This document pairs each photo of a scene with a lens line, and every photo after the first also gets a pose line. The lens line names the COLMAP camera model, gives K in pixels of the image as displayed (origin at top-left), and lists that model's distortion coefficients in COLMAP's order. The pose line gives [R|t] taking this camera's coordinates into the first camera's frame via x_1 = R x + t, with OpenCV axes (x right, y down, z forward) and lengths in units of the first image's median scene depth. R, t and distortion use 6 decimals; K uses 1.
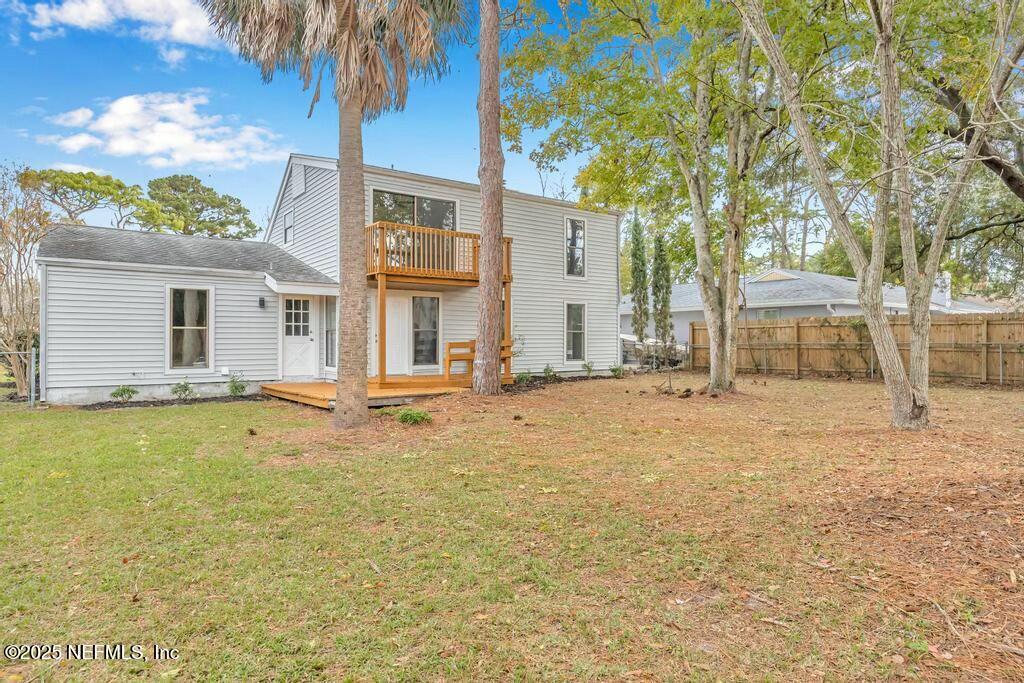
lens RADIAL K [[607.6, 0, 512.7], [0, 607.6, 340.0], [0, 0, 1]] dist [0.001124, 0.000023]
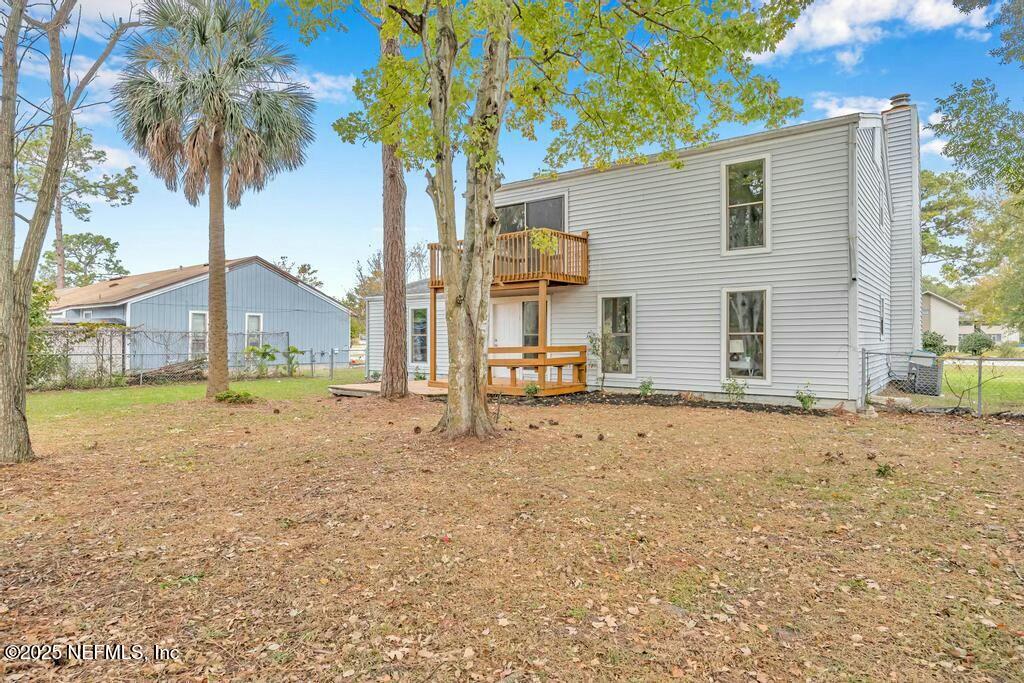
lens RADIAL K [[607.6, 0, 512.5], [0, 607.6, 340.9], [0, 0, 1]] dist [0.001124, 0.000023]
pose [[0.287990, -0.012055, -0.957557, 0.706158], [-0.010042, 0.999828, -0.015608, 0.007236], [0.957581, 0.014111, 0.287819, 0.619164]]
